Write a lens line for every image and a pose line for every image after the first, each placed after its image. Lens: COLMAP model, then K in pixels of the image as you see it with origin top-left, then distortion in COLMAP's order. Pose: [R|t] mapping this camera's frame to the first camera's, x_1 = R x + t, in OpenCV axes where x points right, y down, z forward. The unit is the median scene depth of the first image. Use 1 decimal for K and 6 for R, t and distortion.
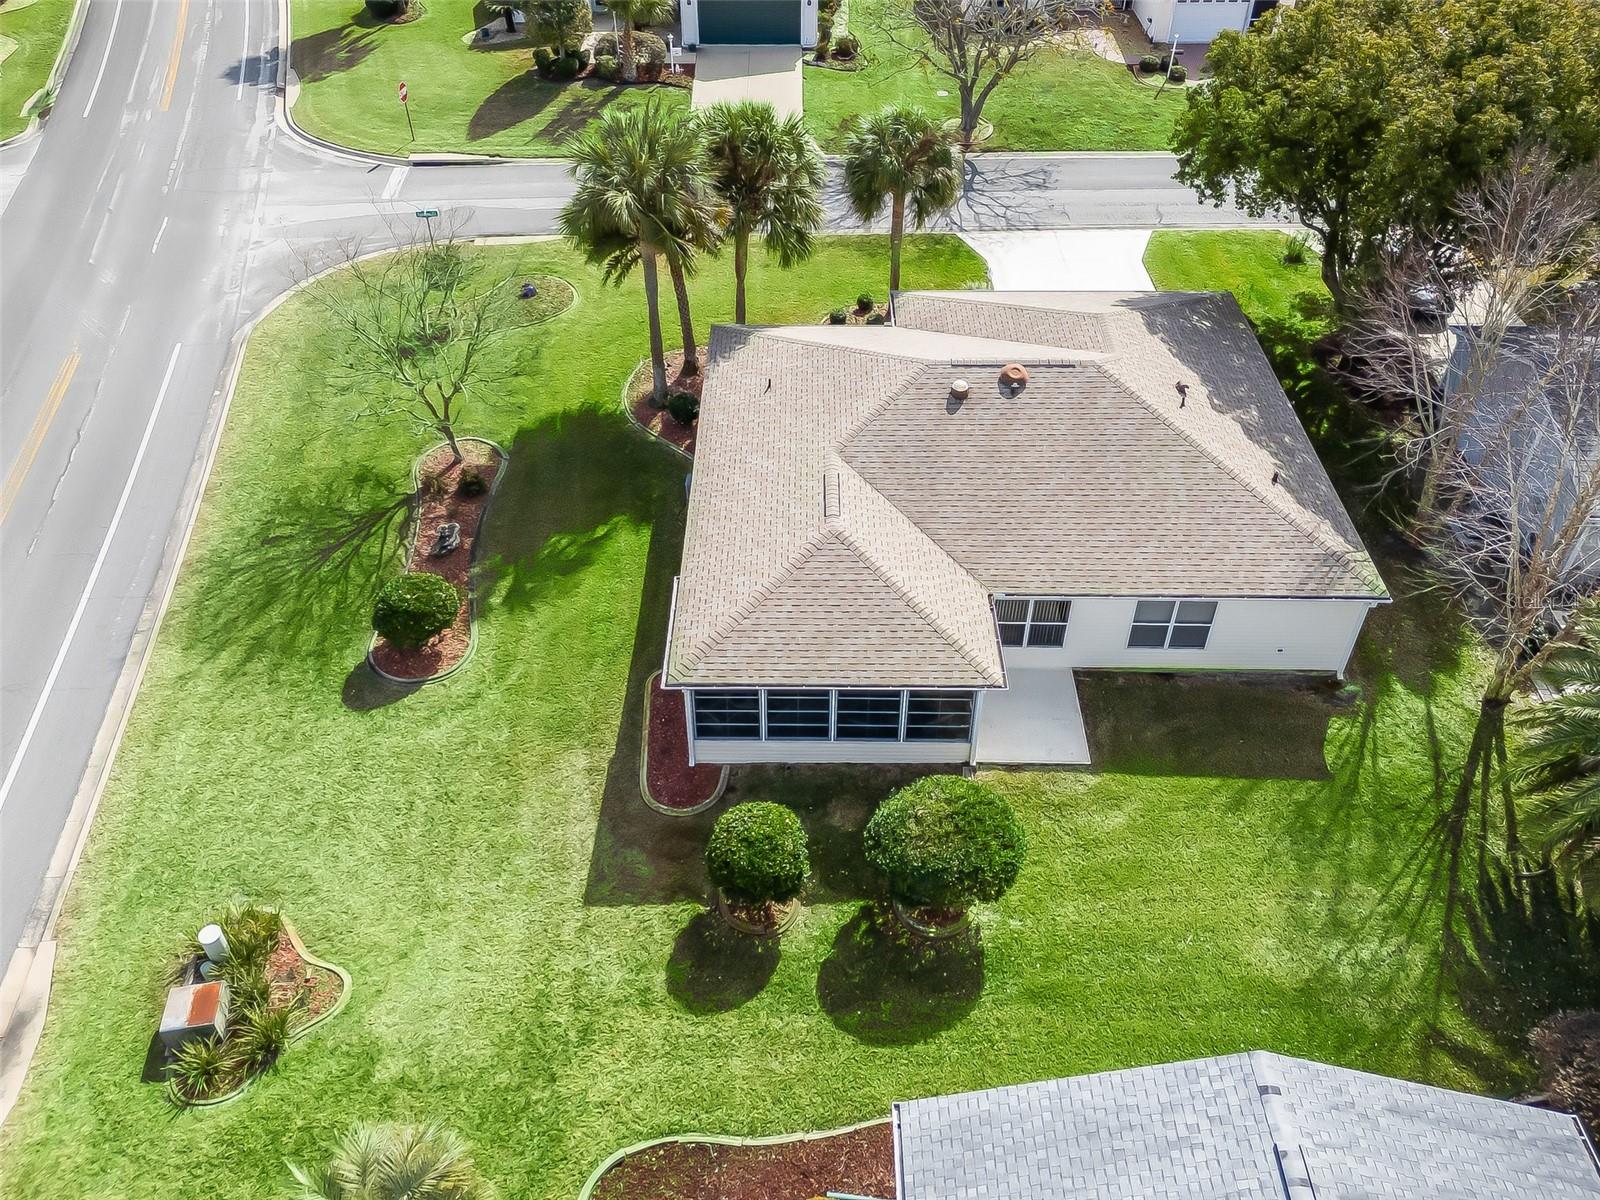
lens RADIAL K [[1243.6, 0, 800.0], [0, 1243.6, 600.0], [0, 0, 1]] dist [0.123606, -0.149297]
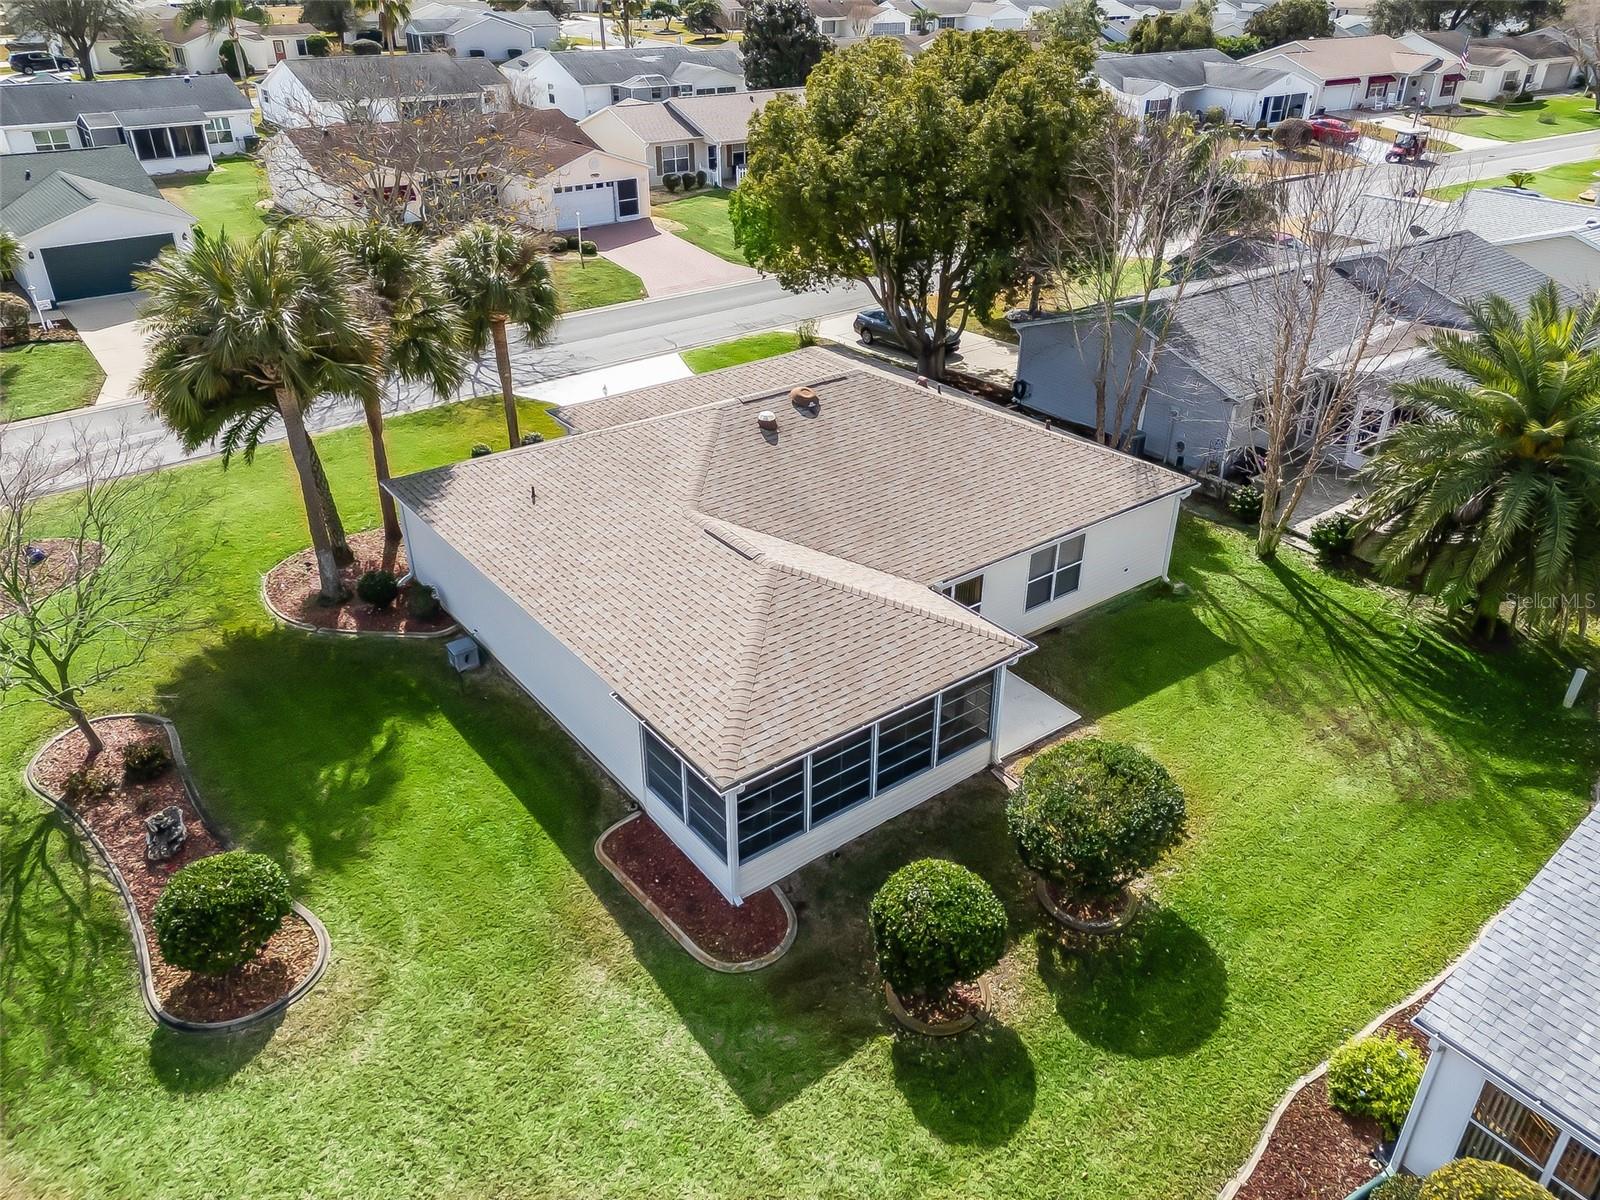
lens RADIAL K [[1195.0, 0, 802.7], [0, 1195.0, 609.3], [0, 0, 1]] dist [0.071179, -0.057276]
pose [[0.786713, -0.304269, 0.537125, -0.382361], [0.411282, 0.907203, -0.088485, 0.048178], [-0.460358, 0.290522, 0.838849, 0.301654]]
